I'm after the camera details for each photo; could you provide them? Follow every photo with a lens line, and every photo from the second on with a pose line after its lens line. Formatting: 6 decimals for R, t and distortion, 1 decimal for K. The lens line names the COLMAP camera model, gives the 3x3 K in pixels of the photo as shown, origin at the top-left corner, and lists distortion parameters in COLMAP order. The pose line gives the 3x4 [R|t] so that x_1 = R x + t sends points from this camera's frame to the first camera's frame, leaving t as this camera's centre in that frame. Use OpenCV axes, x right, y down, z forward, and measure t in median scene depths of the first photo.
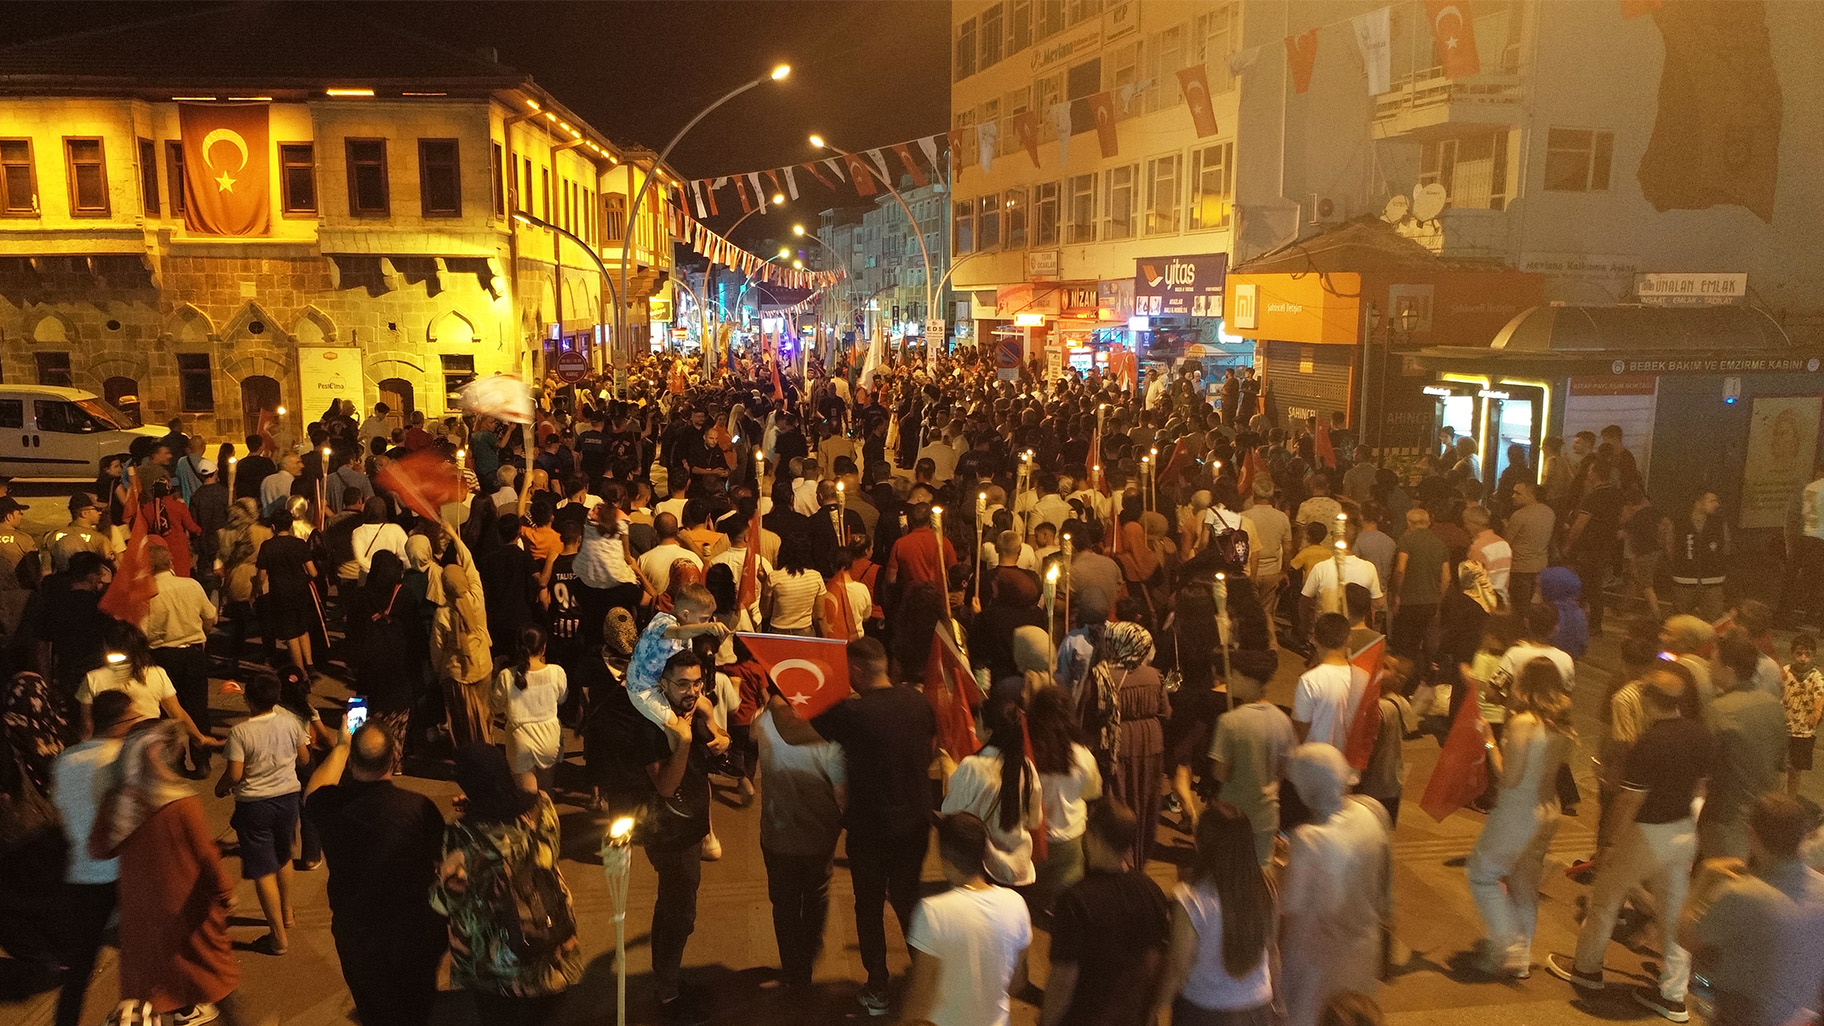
lens RADIAL K [[1238.9, 0, 909.0], [0, 1238.9, 514.9], [0, 0, 1]] dist [-0.019471, 0.009988]
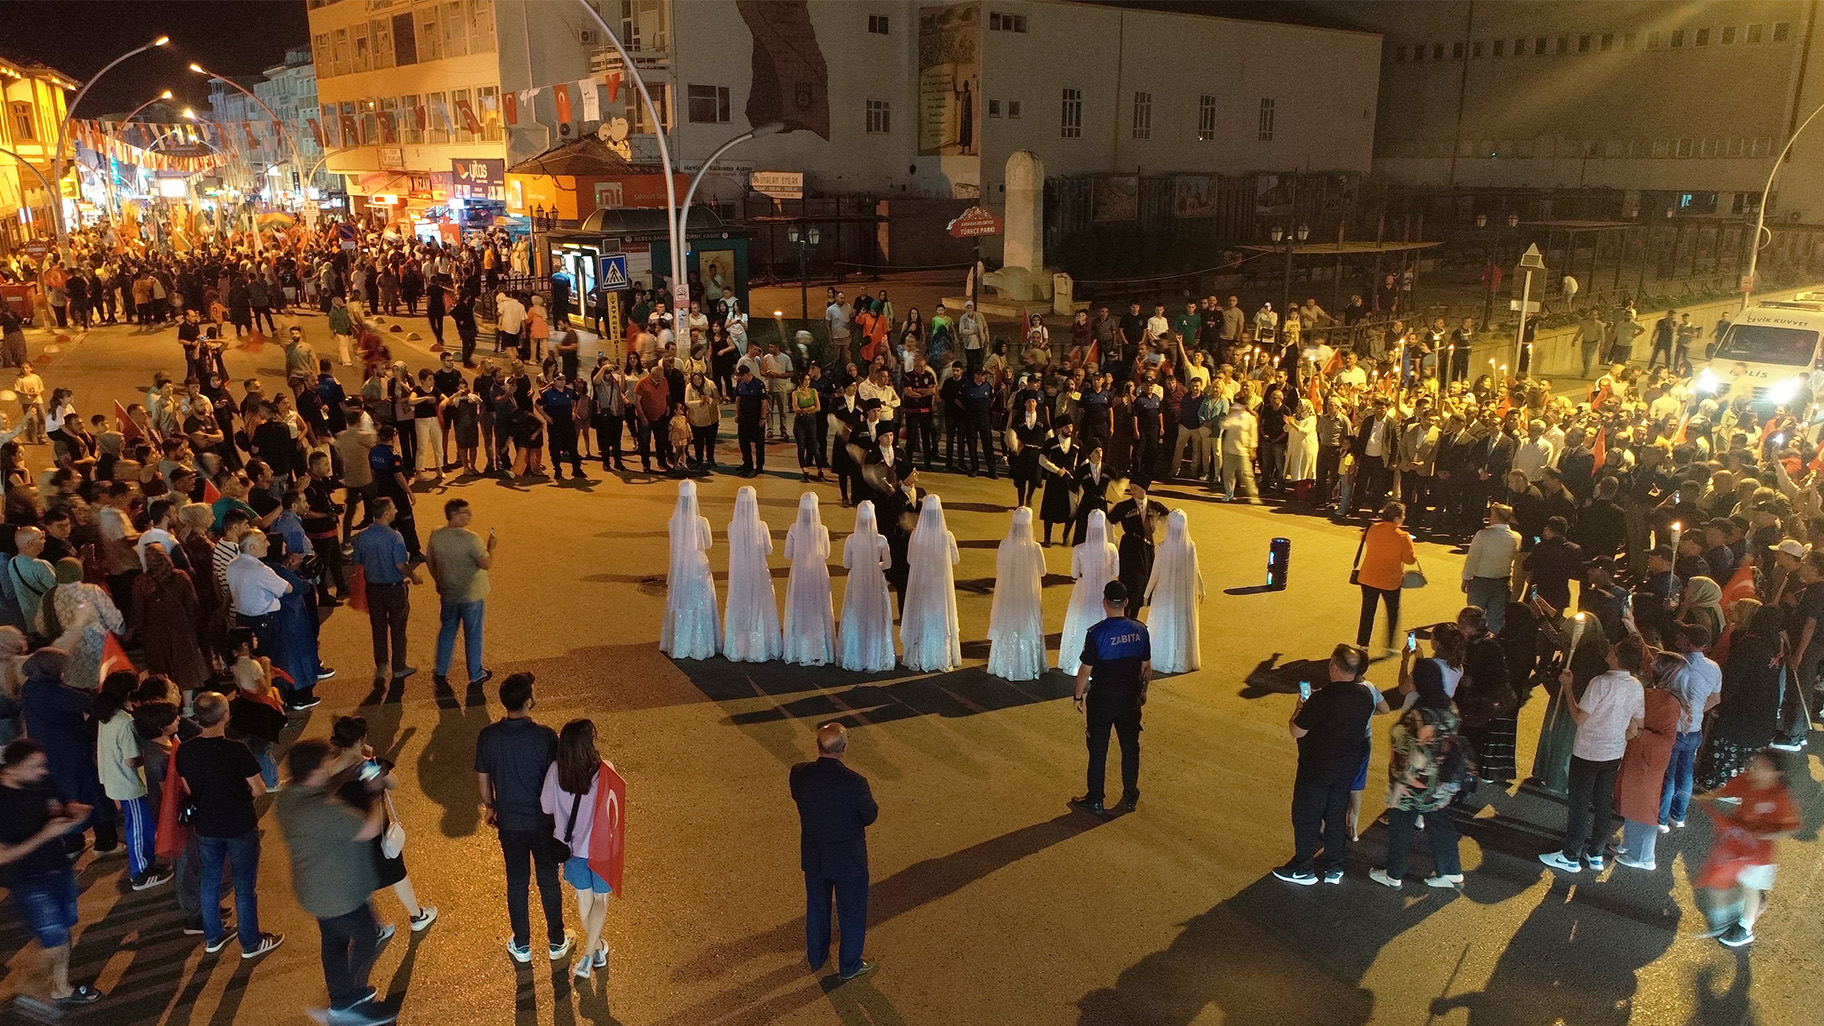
lens RADIAL K [[1238.9, 0, 894.3], [0, 1238.9, 522.0], [0, 0, 1]] dist [-0.019471, 0.009988]
pose [[0.918292, -0.109600, 0.380432, 0.060621], [0.059720, 0.988269, 0.140560, 0.044455], [-0.391375, -0.106355, 0.914065, -0.582705]]
